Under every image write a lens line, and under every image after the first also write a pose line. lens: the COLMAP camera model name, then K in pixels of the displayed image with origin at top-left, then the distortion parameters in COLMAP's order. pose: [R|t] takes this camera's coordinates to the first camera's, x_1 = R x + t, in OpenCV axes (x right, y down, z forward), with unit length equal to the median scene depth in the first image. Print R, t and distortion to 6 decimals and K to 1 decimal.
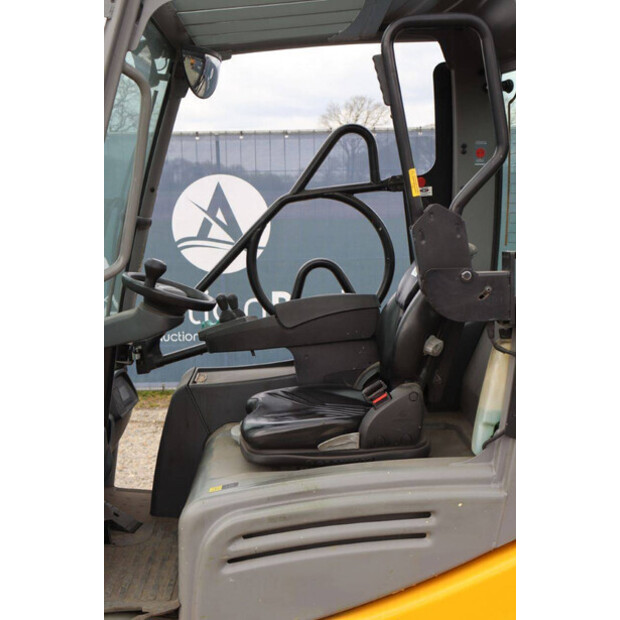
lens RADIAL K [[880.9, 0, 306.4], [0, 880.9, 315.2], [0, 0, 1]] dist [0.047951, 0.000000]
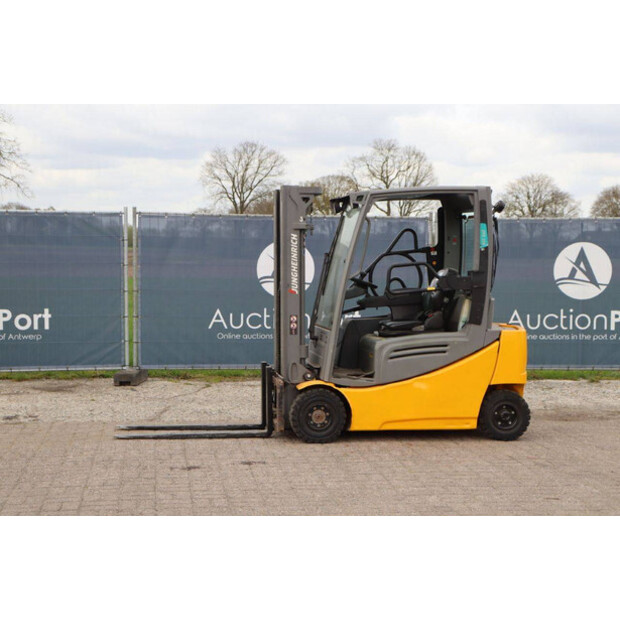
lens RADIAL K [[1095.0, 0, 311.0], [0, 1095.0, 312.8], [0, 0, 1]] dist [0.199417, 0.000000]
pose [[0.991290, 0.018976, 0.130322, -0.675768], [-0.008065, 0.996455, -0.083743, 0.327437], [-0.131449, 0.081963, 0.987929, -2.266379]]
